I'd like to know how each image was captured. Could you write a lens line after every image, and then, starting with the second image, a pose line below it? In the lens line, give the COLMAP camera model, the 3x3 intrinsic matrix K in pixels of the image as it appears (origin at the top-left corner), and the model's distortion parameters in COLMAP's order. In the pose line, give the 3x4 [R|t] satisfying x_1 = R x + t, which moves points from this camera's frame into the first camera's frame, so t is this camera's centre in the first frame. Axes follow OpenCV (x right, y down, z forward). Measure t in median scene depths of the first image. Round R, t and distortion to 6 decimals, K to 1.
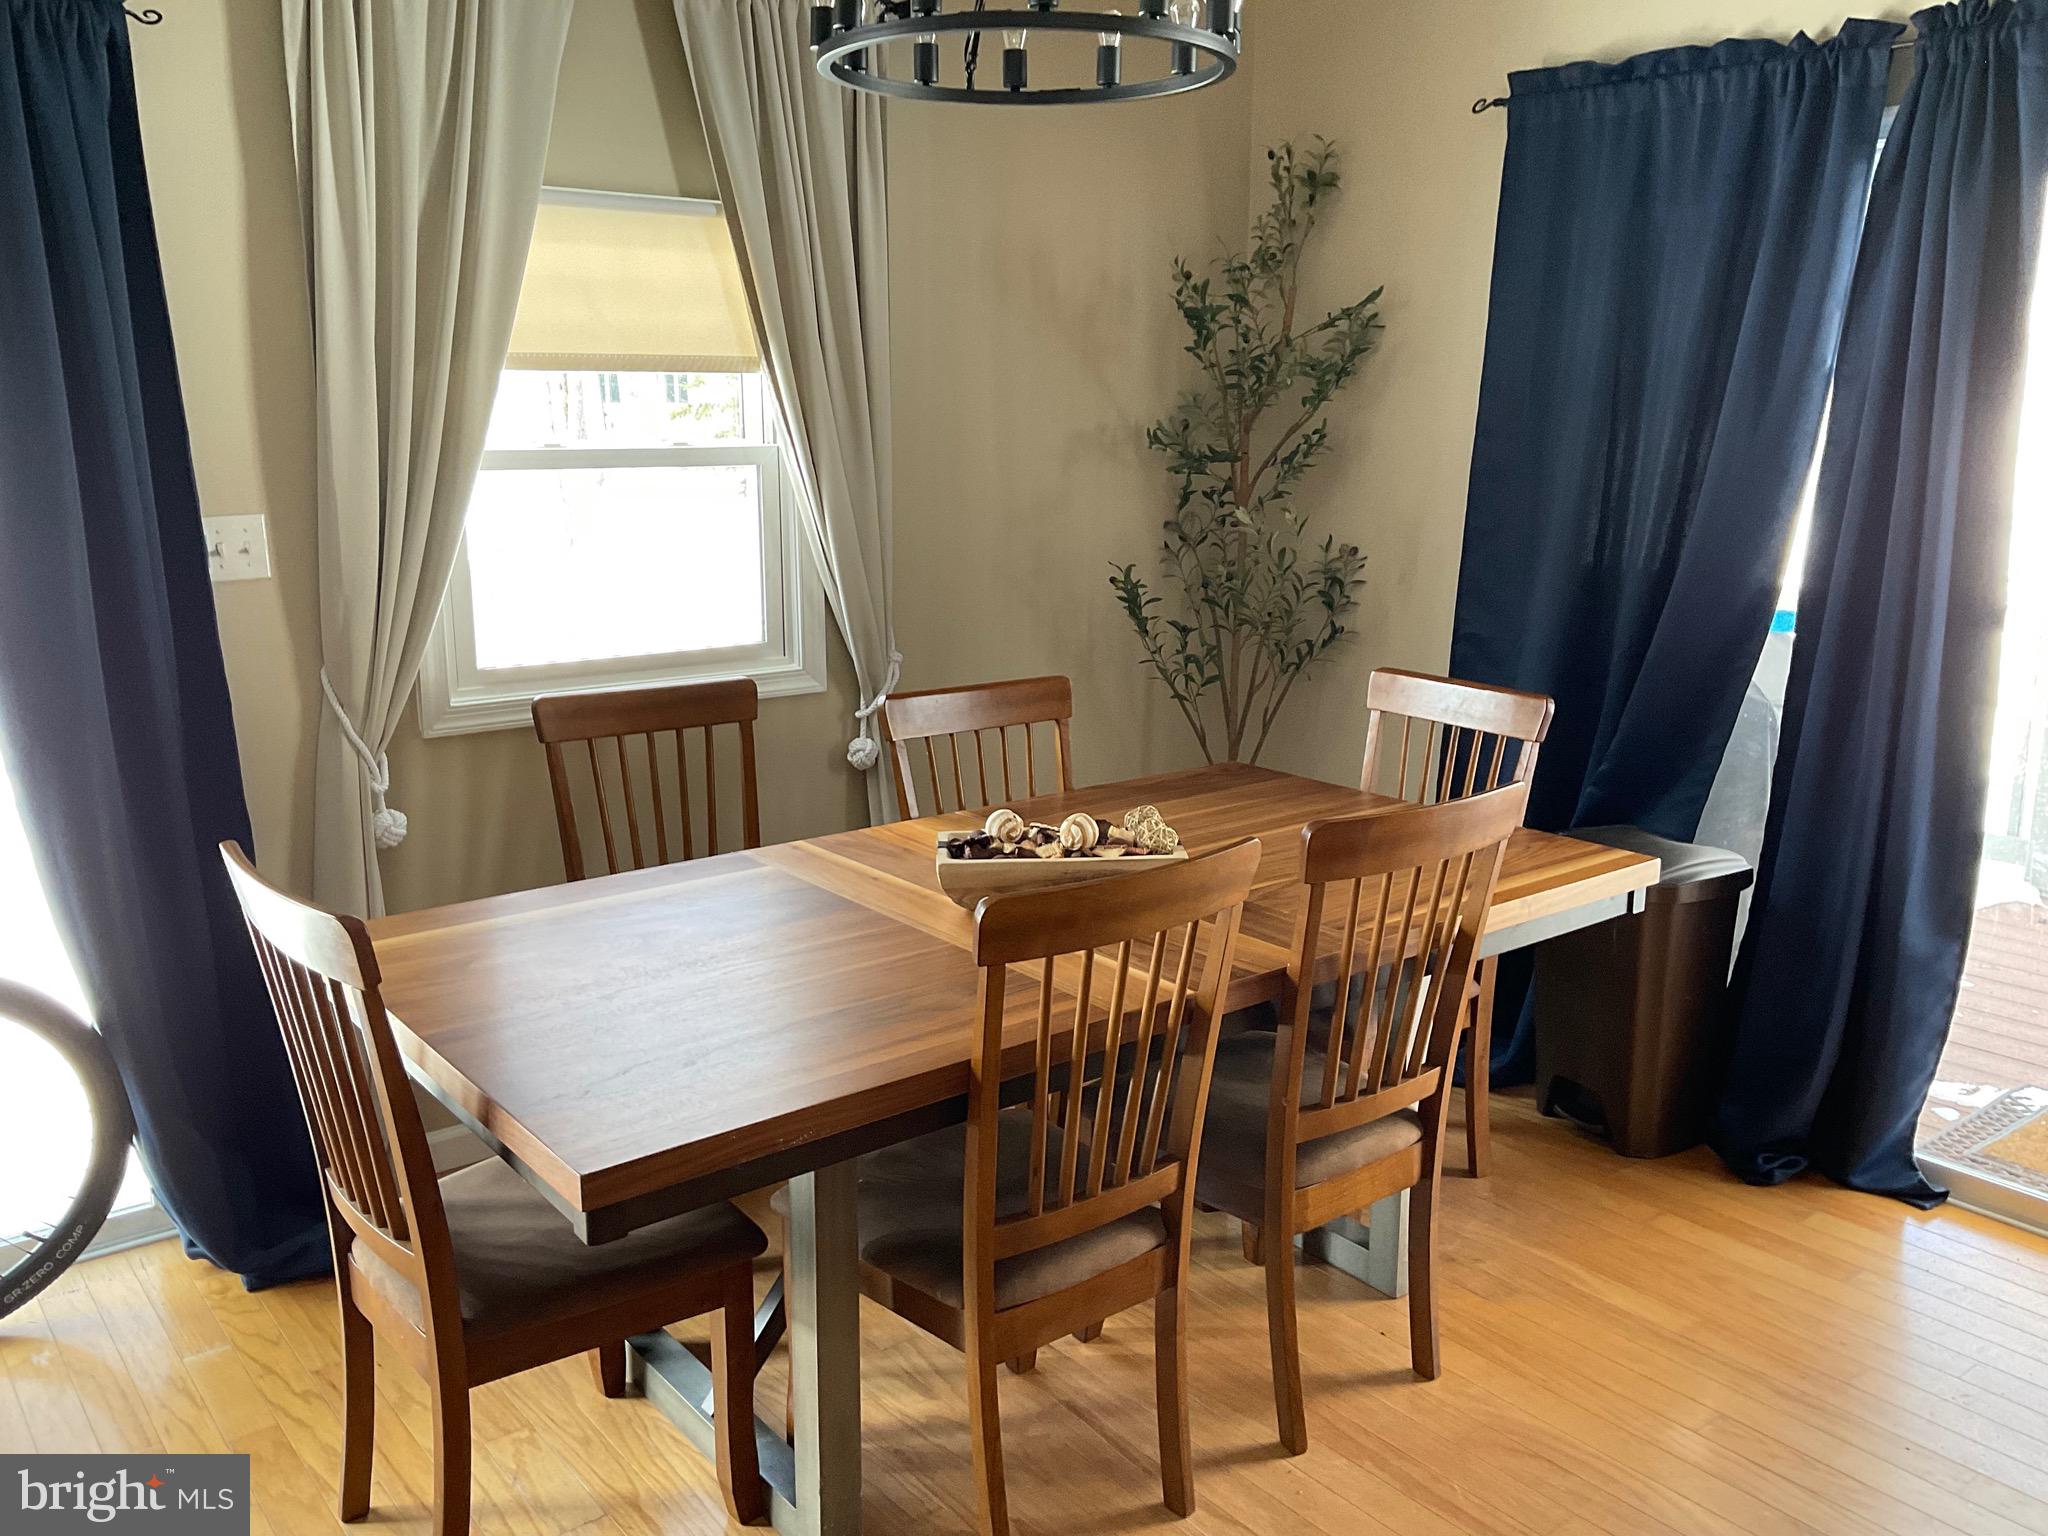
lens RADIAL K [[1693.0, 0, 1015.0], [0, 1693.0, 769.8], [0, 0, 1]] dist [0.061403, -0.102531]
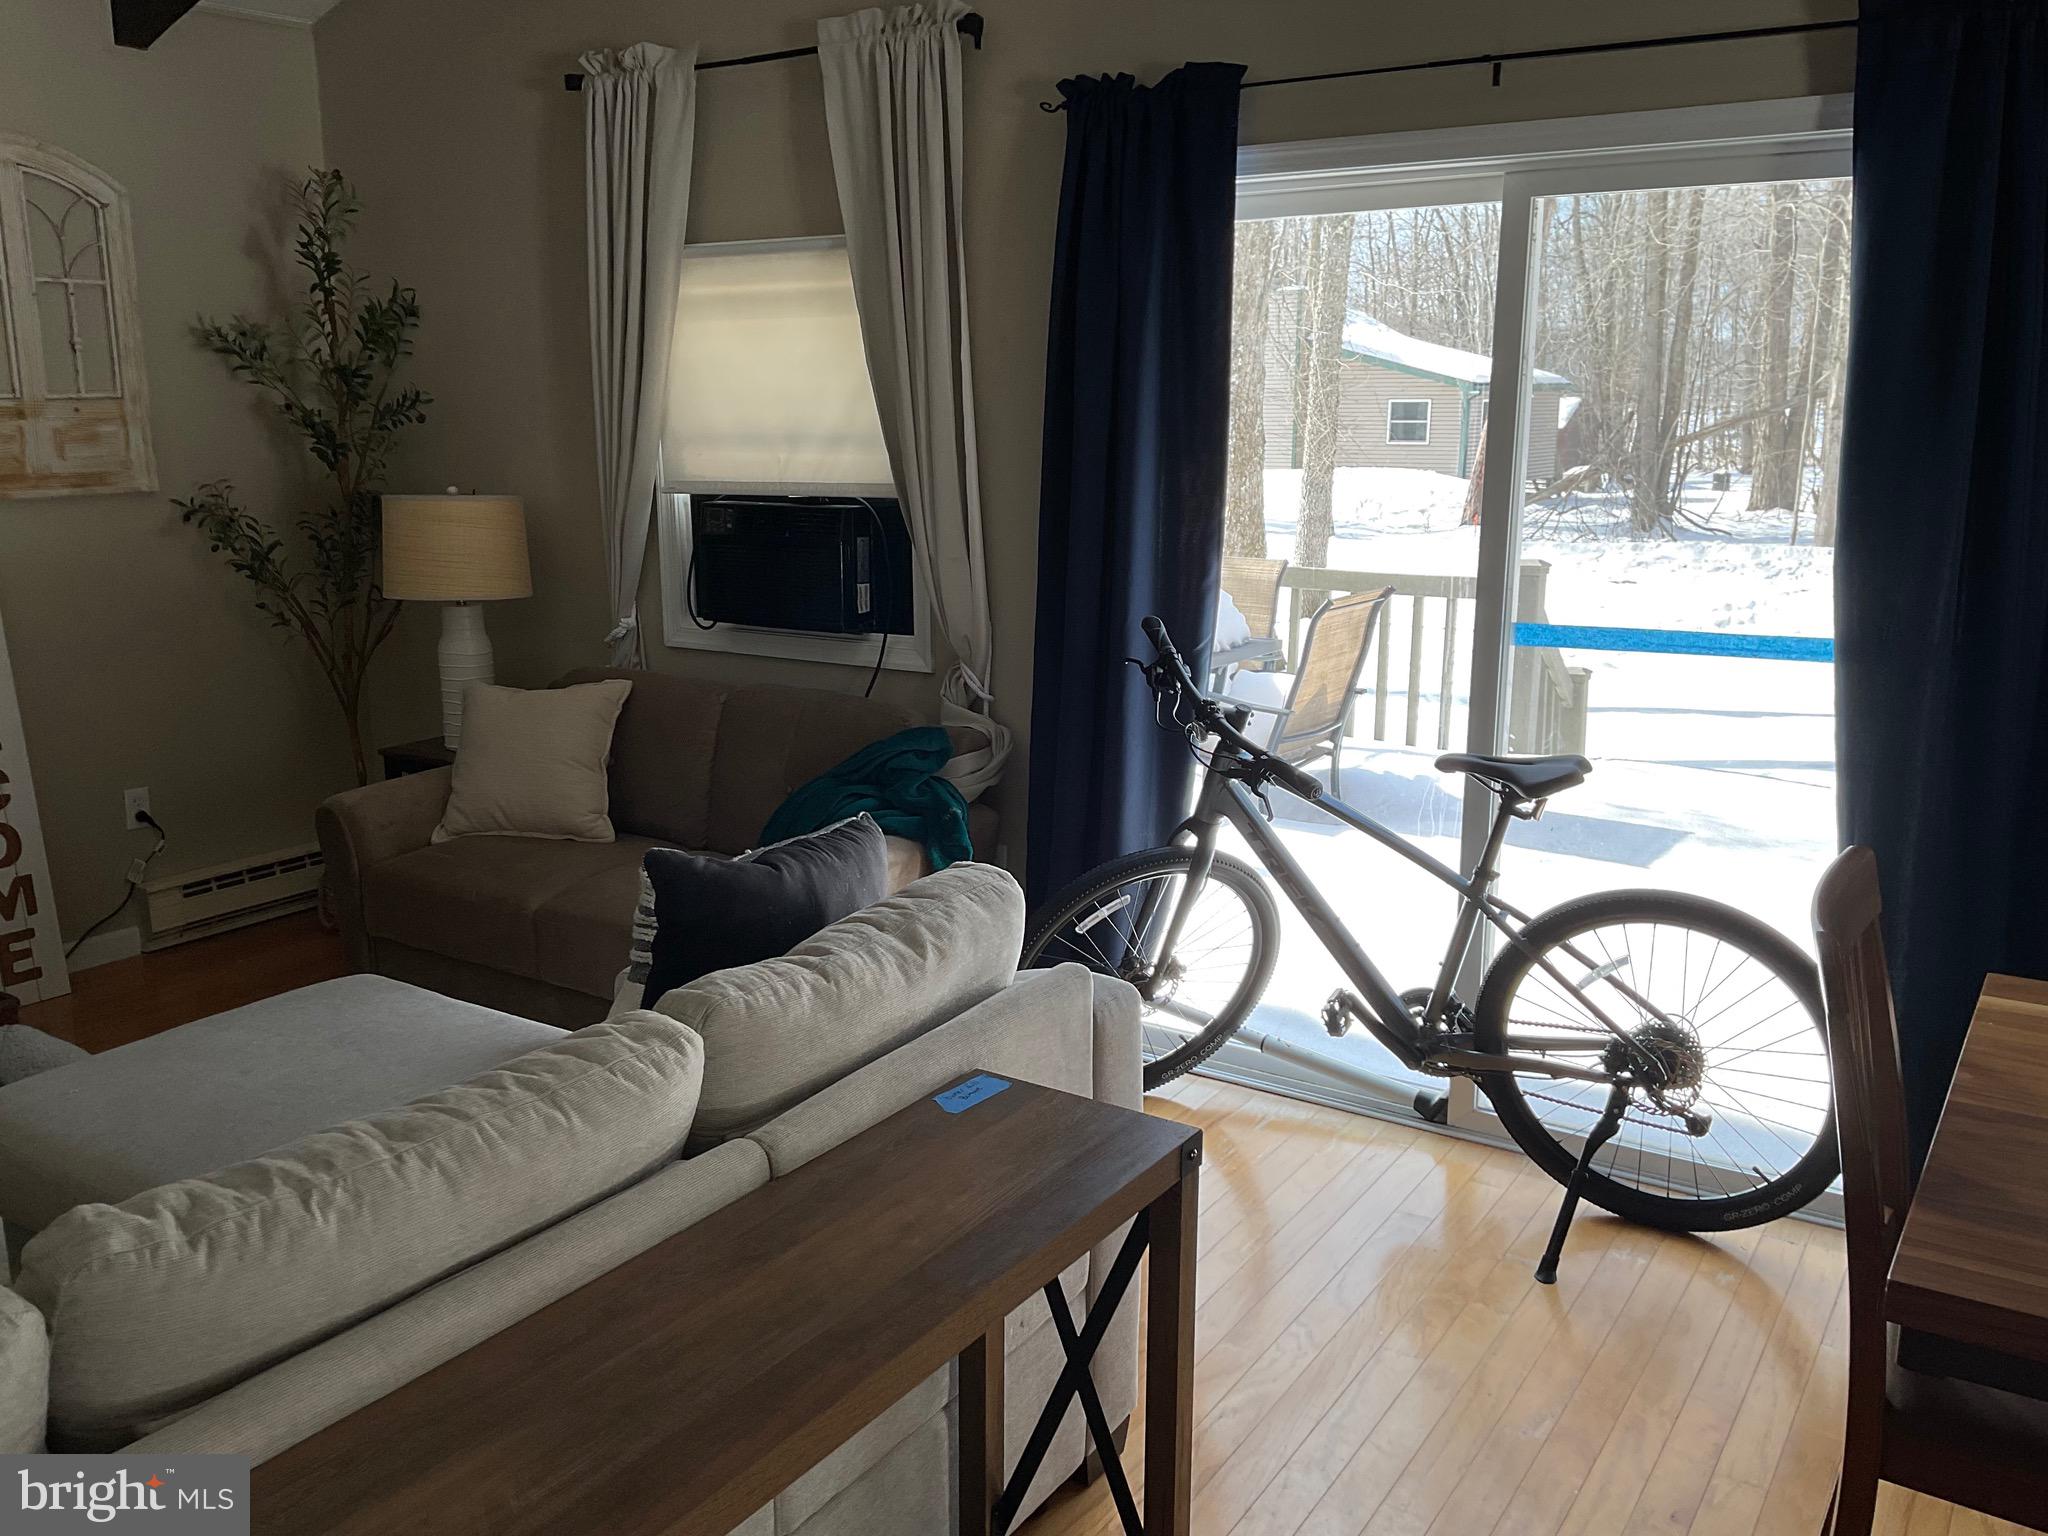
lens RADIAL K [[1693.0, 0, 1012.6], [0, 1693.0, 768.8], [0, 0, 1]] dist [0.061403, -0.102531]
pose [[0.323225, 0.200572, -0.924823, 0.198096], [-0.202589, 0.969290, 0.139411, -0.027804], [0.924383, 0.142298, 0.353932, 0.122317]]
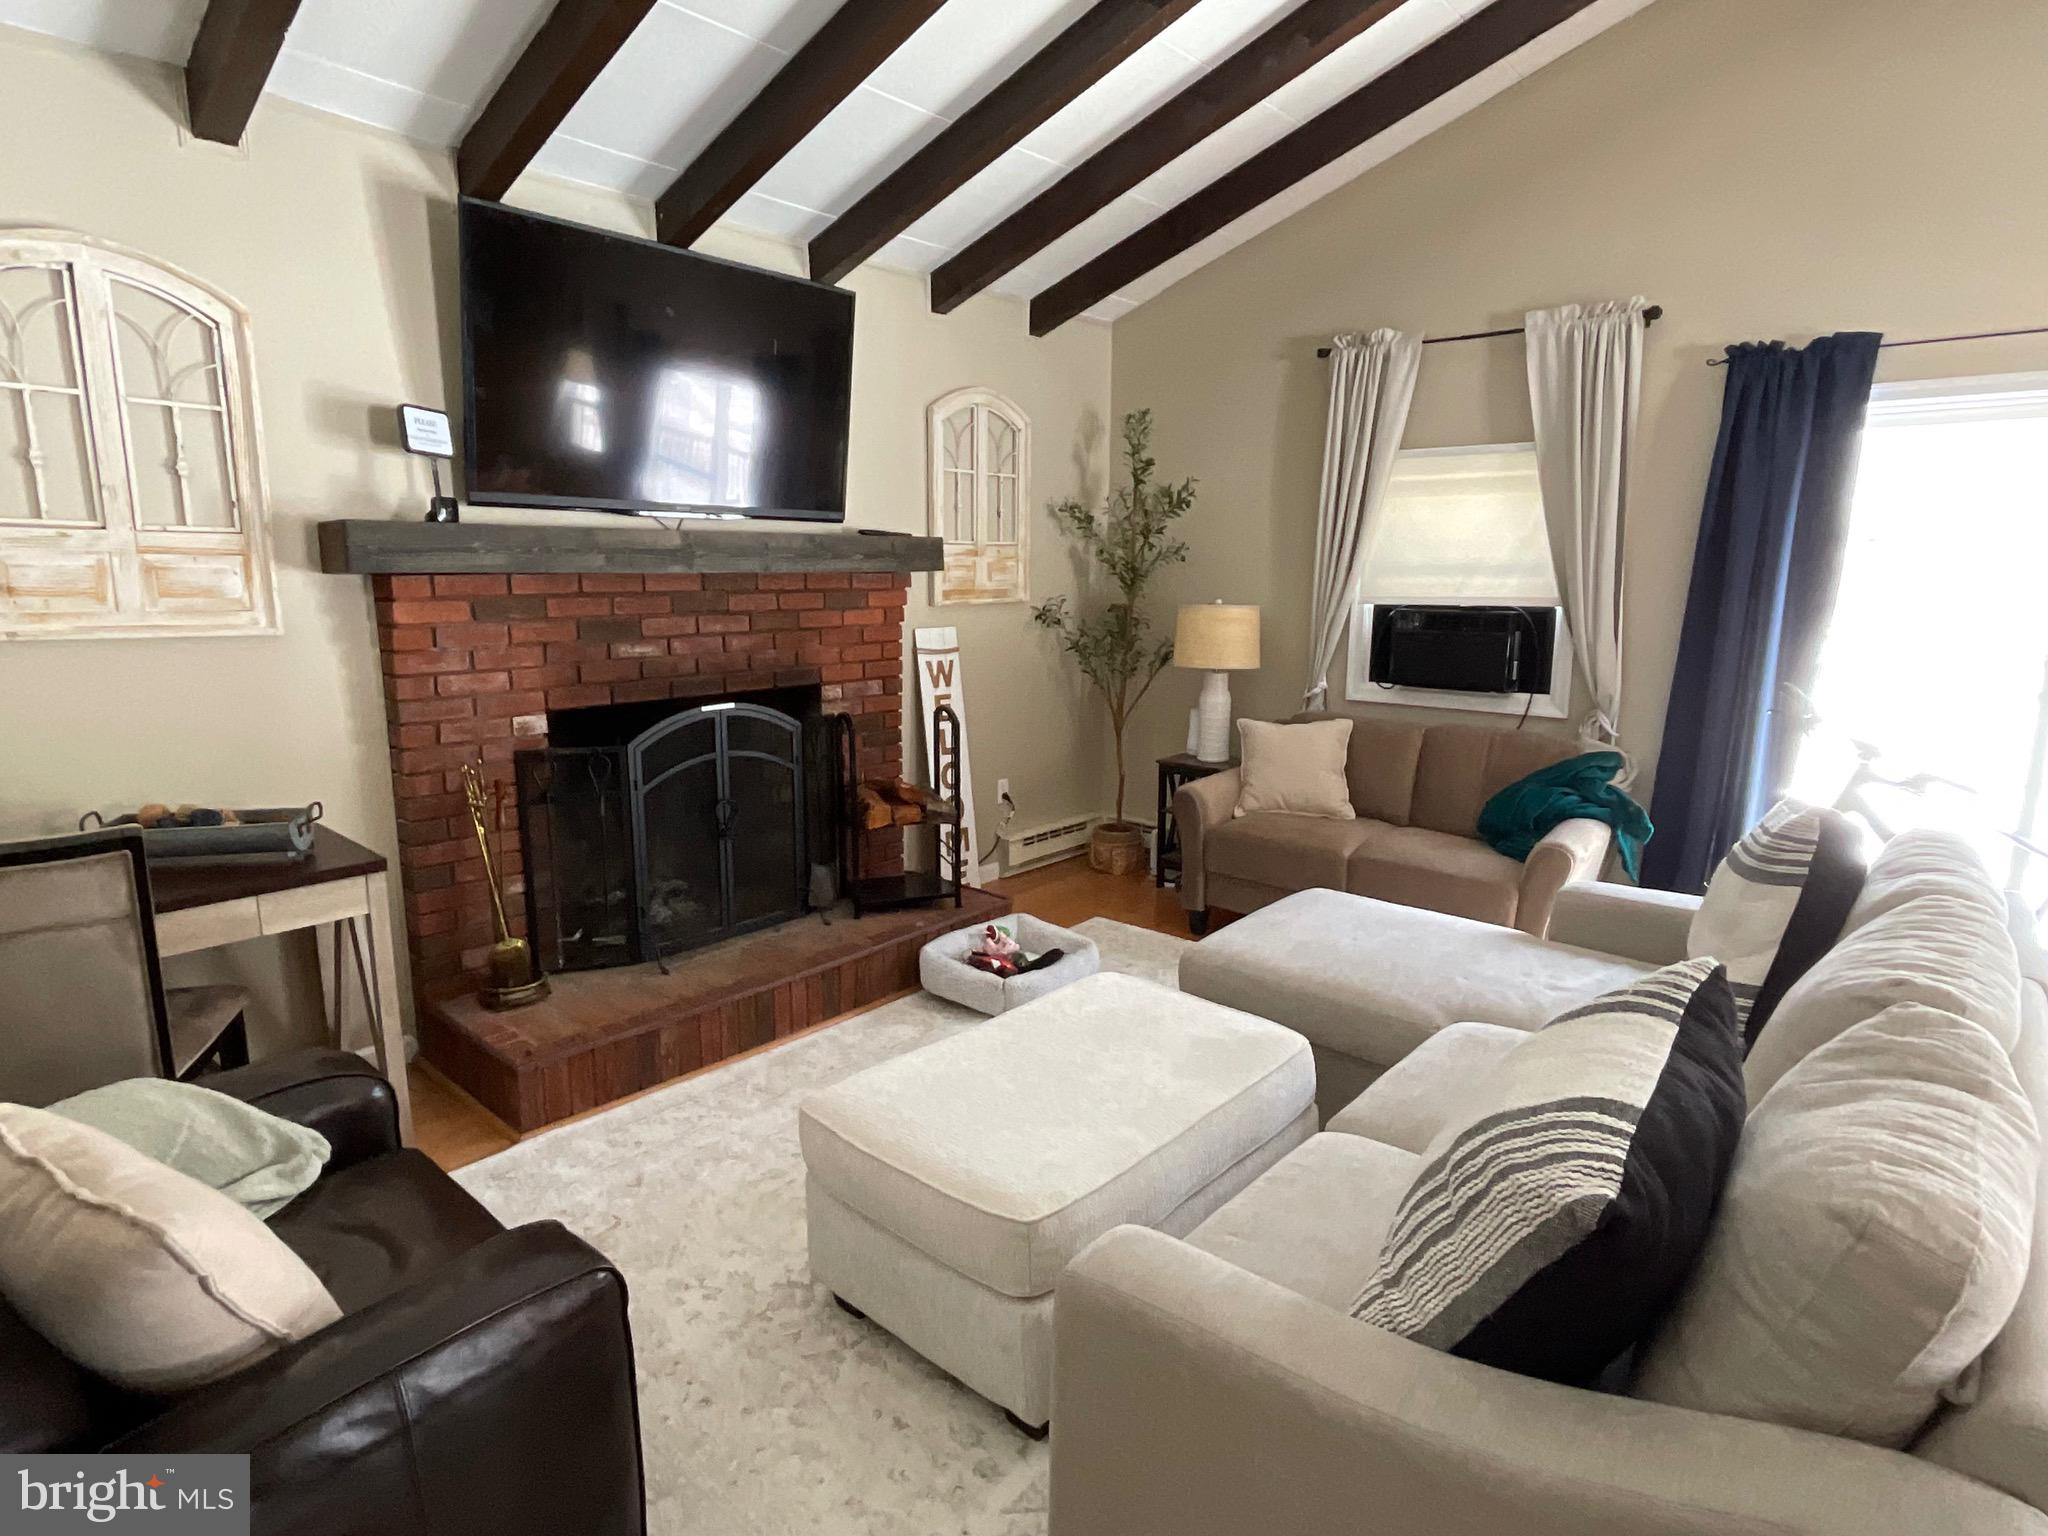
lens RADIAL K [[1109.7, 0, 1026.4], [0, 1109.7, 772.4], [0, 0, 1]] dist [-0.012662, 0.010416]
pose [[0.201115, 0.185623, -0.961820, 0.124248], [-0.218530, 0.965639, 0.140666, 0.107232], [0.954881, 0.181896, 0.234768, -0.392249]]
